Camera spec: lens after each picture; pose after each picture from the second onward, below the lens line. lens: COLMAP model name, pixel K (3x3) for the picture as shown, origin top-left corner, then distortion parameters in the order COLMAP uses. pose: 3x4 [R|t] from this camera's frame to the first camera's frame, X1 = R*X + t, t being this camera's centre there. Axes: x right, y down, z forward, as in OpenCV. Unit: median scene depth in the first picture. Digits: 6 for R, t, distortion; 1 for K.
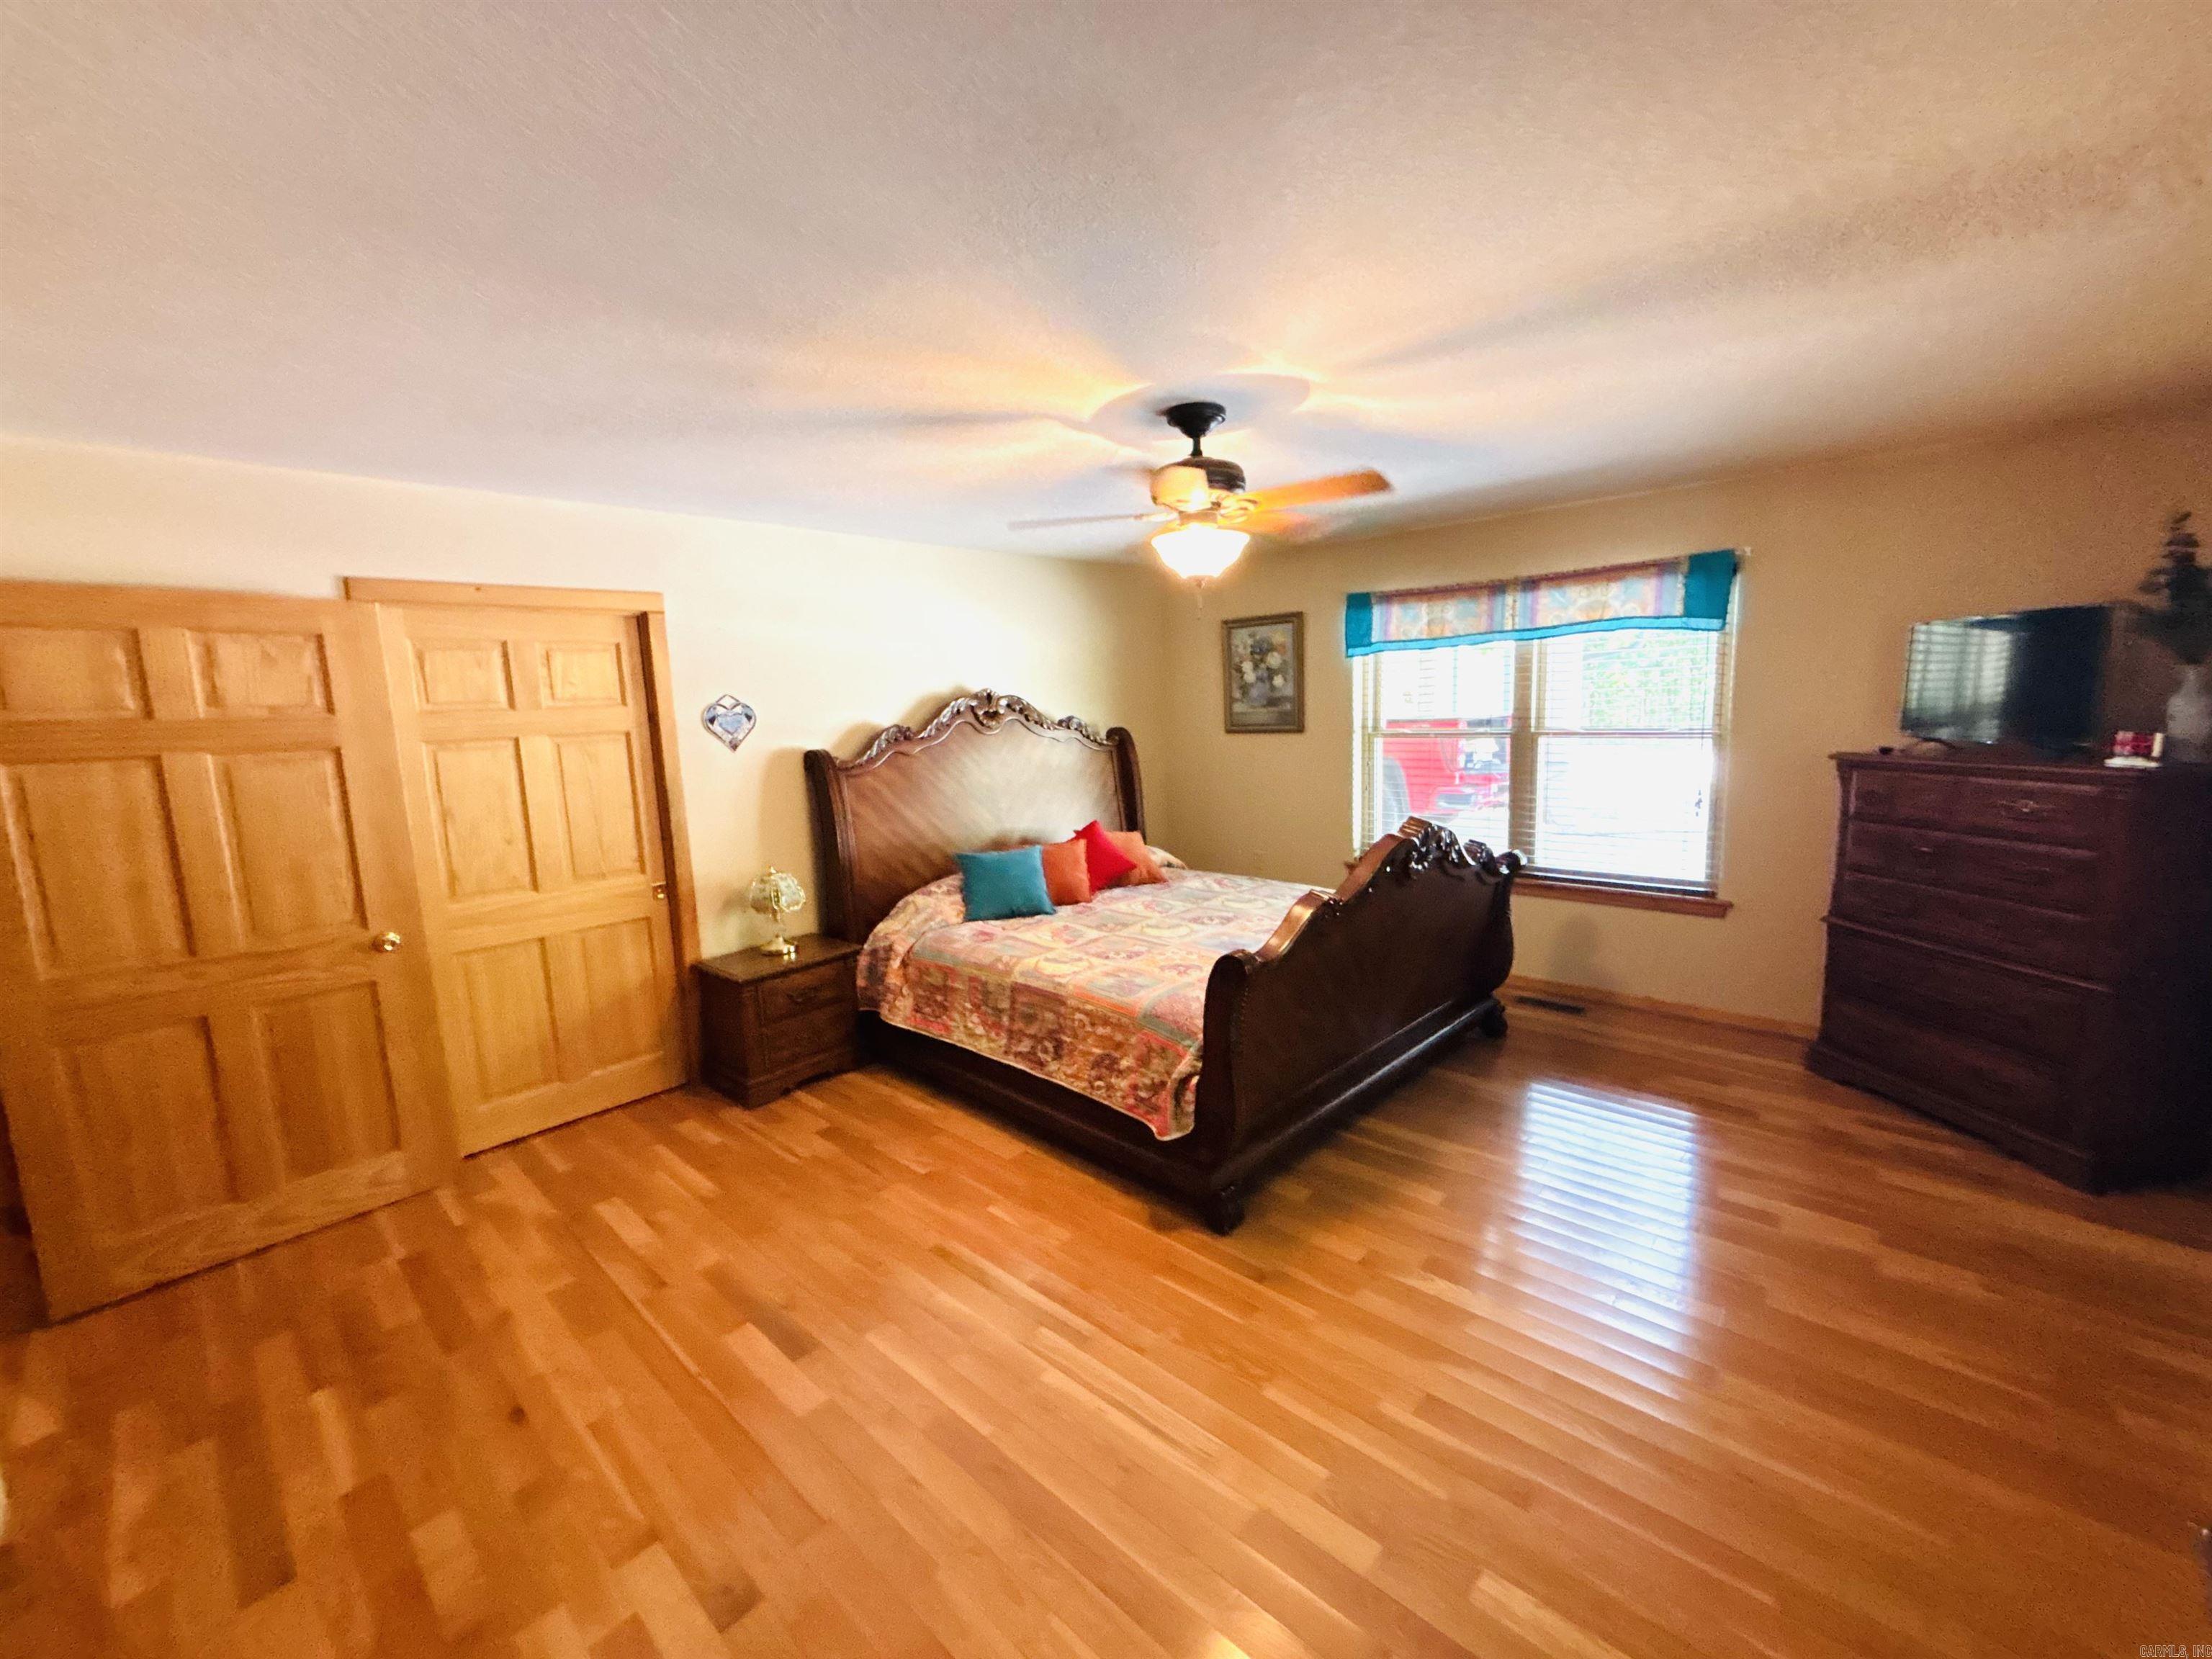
lens RADIAL K [[893.8, 0, 1104.4], [0, 893.8, 820.4], [0, 0, 1]] dist [0.000734, -0.000767]
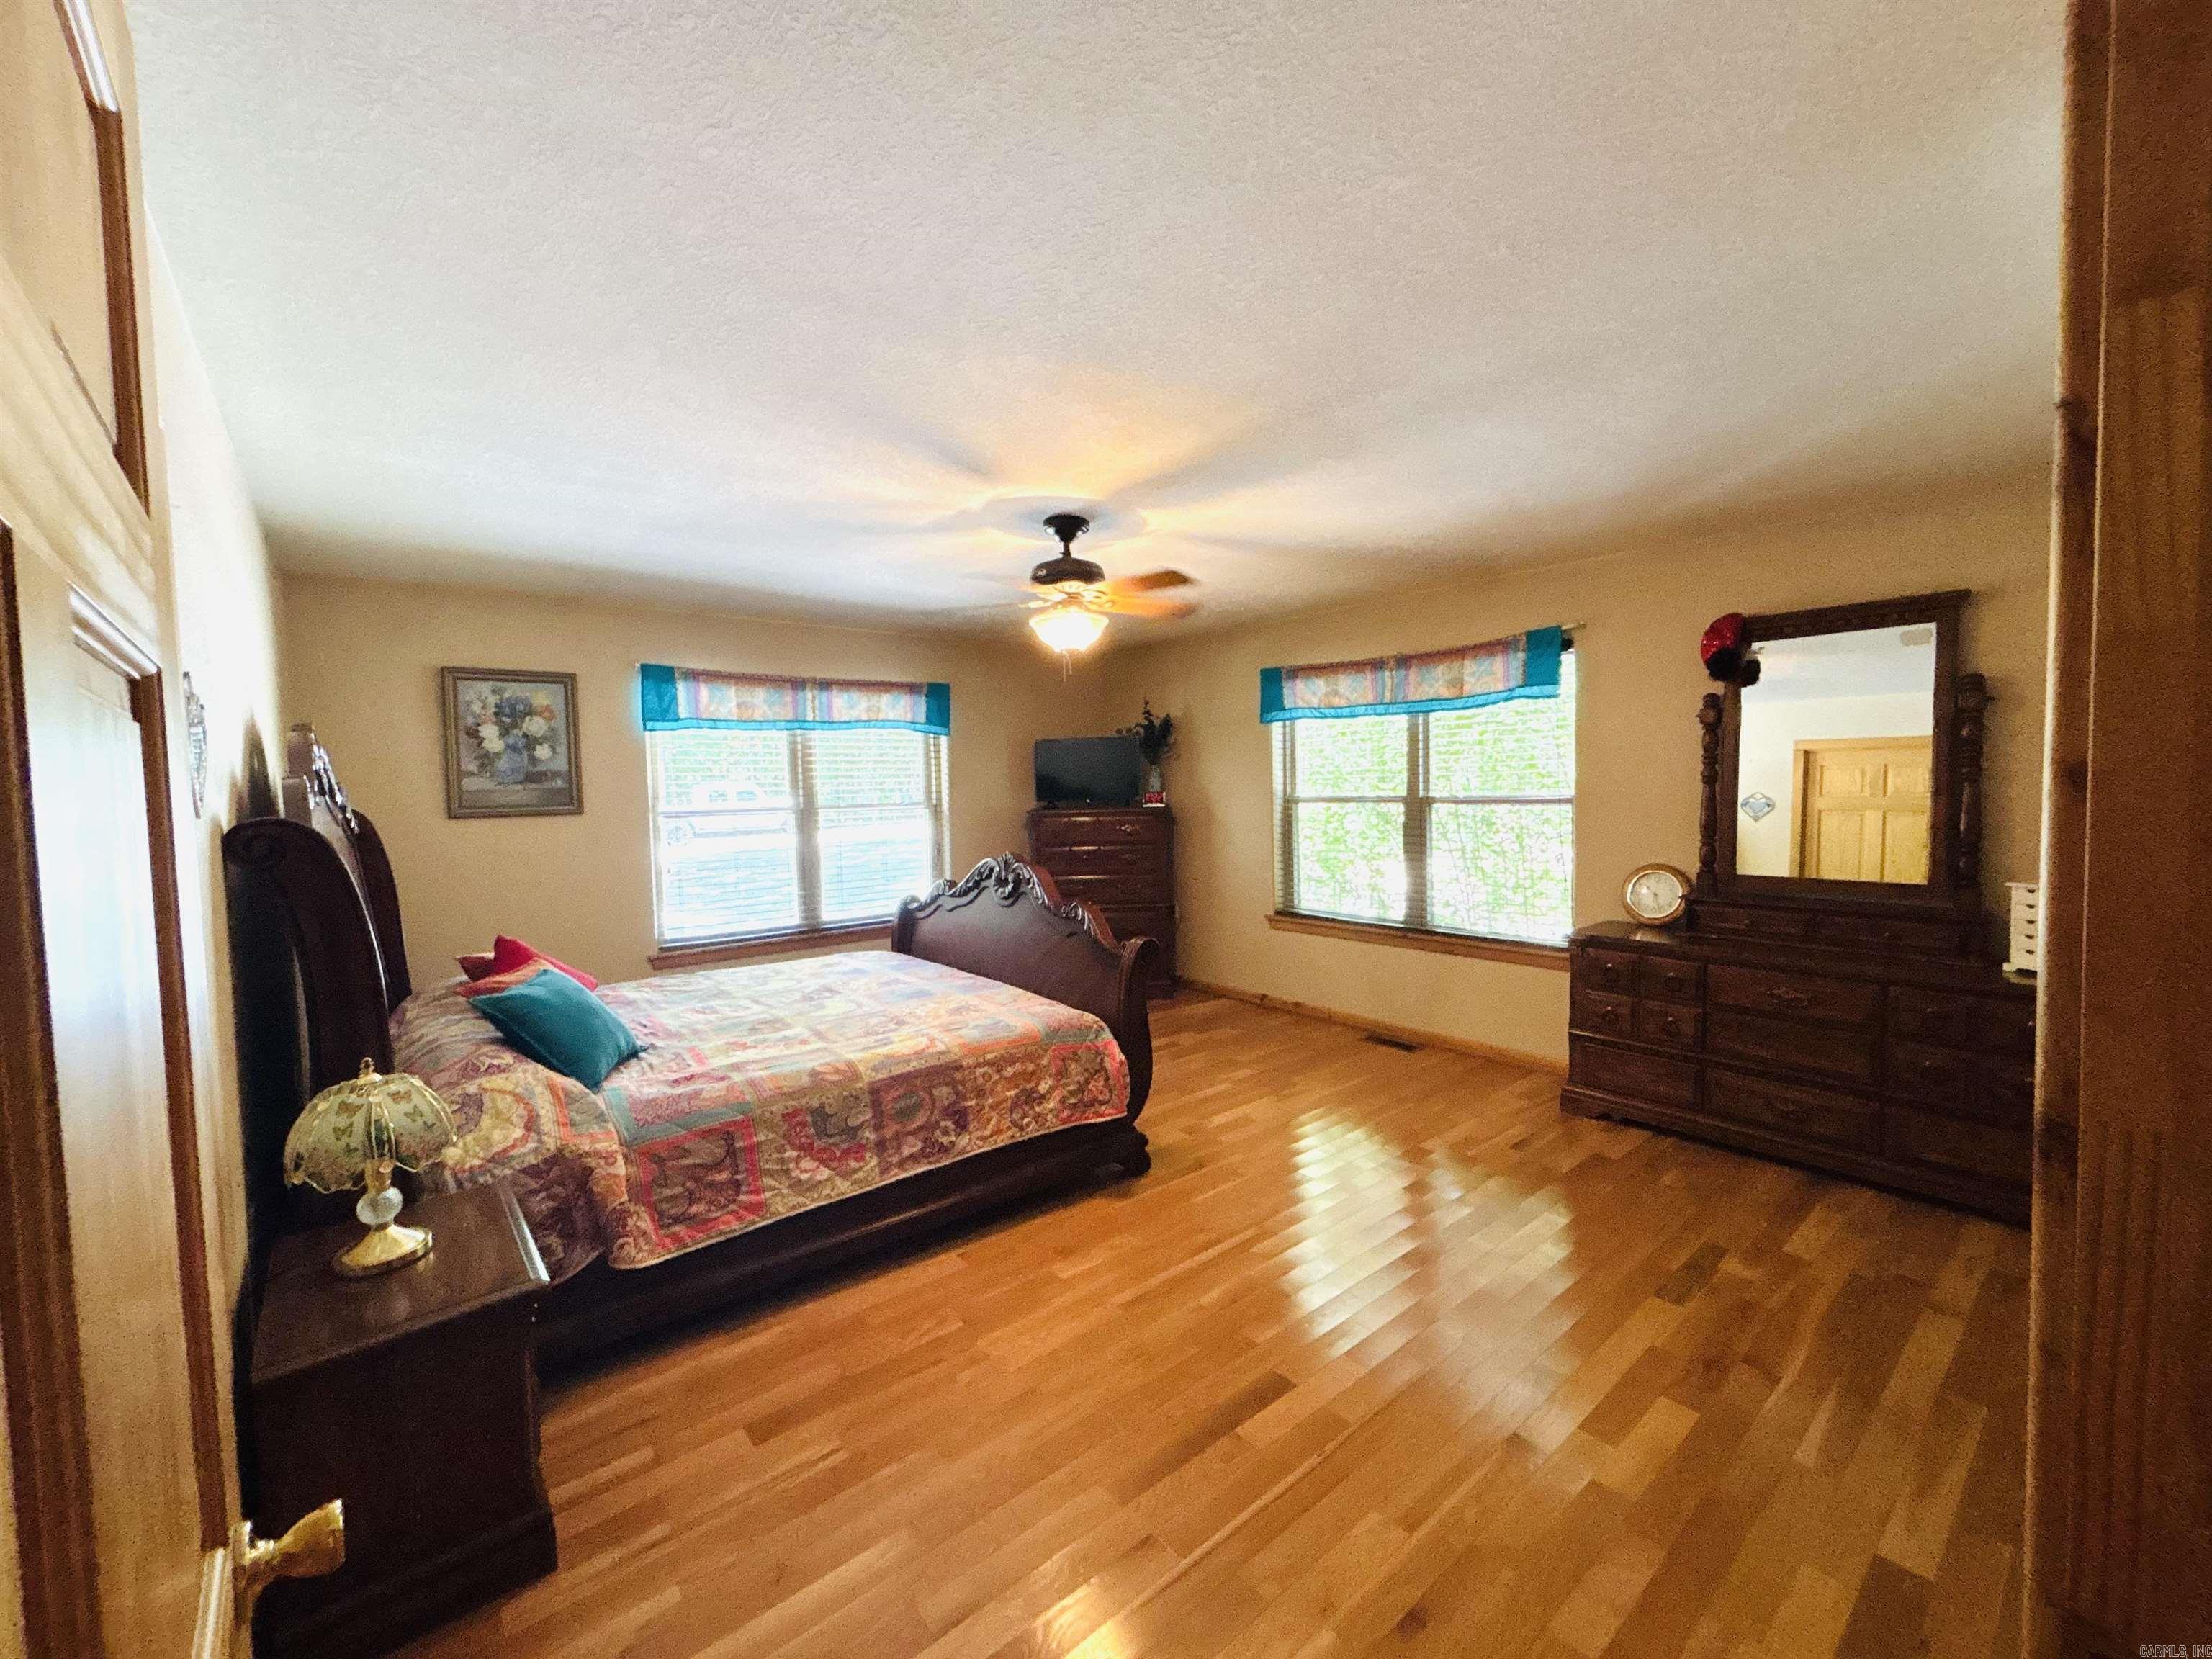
lens RADIAL K [[893.8, 0, 1104.4], [0, 893.8, 820.4], [0, 0, 1]] dist [0.000734, -0.000767]
pose [[0.117634, -0.003580, 0.993051, -0.837804], [0.149544, 0.988654, -0.014150, -0.010586], [-0.981733, 0.150169, 0.116835, 0.628874]]
